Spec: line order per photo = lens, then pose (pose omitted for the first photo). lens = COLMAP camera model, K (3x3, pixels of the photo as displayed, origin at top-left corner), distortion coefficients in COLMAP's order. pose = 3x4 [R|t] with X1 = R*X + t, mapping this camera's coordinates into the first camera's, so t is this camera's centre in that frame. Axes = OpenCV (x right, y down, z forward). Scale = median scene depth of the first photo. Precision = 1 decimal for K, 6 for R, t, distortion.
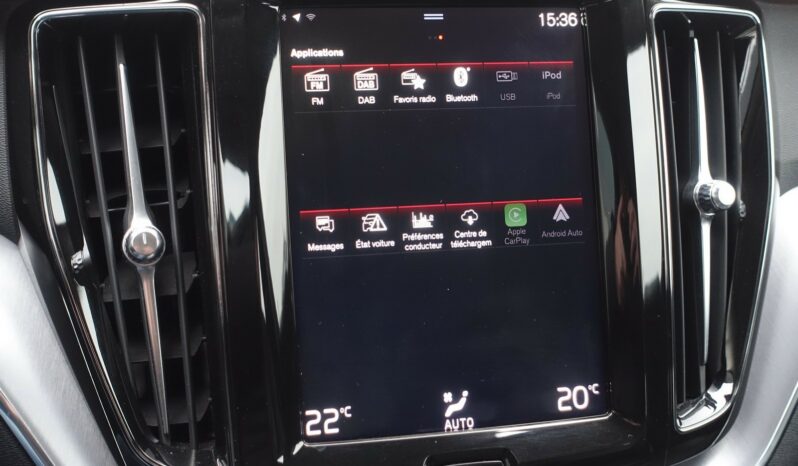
lens RADIAL K [[1137.5, 0, 396.2], [0, 1137.5, 228.8], [0, 0, 1]] dist [0.010699, -0.011489]
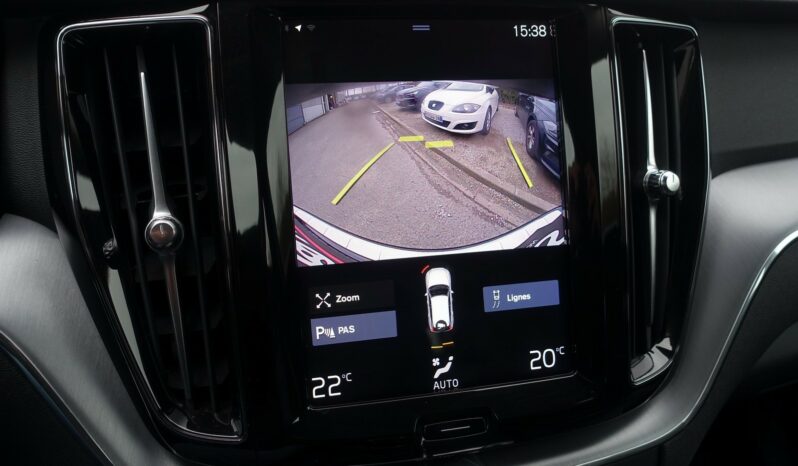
lens RADIAL K [[671.6, 0, 399.0], [0, 671.6, 233.0], [0, 0, 1]] dist [-0.039306, -0.002042]
pose [[0.999957, -0.009284, 0.000064, 0.009085], [0.009264, 0.998260, 0.058242, -0.022173], [-0.000604, -0.058239, 0.998302, 0.329593]]
